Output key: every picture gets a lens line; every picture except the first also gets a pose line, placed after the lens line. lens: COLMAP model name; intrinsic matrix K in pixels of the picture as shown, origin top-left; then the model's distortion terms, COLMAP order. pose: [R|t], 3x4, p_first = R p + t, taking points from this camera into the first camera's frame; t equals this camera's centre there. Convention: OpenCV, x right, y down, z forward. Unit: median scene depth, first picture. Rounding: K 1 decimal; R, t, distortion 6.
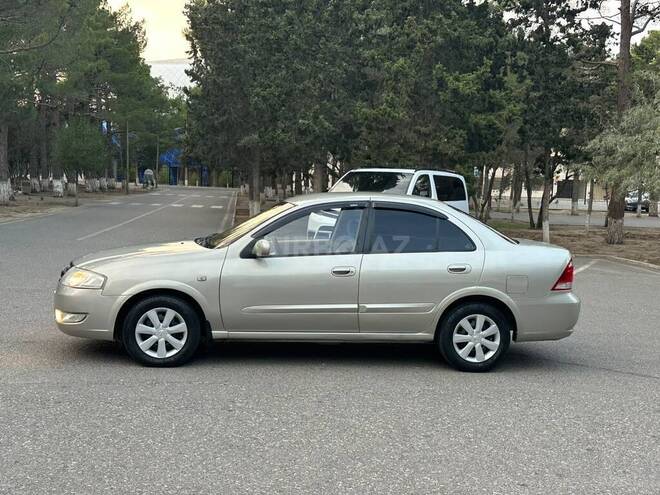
lens RADIAL K [[872.0, 0, 320.5], [0, 872.0, 247.6], [0, 0, 1]] dist [0.125188, -0.074983]
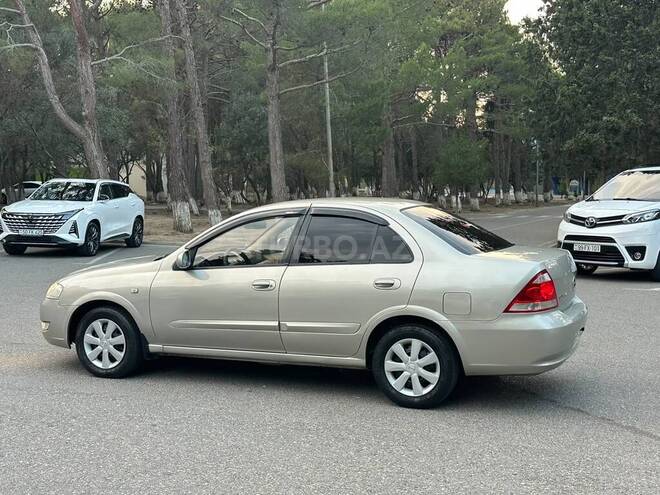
lens RADIAL K [[872.0, 0, 320.5], [0, 872.0, 247.6], [0, 0, 1]] dist [0.125188, -0.074983]
pose [[0.865975, -0.009001, -0.500007, 0.522128], [0.001141, 0.999871, -0.016023, 0.002565], [0.500087, 0.013305, 0.865873, 0.232168]]
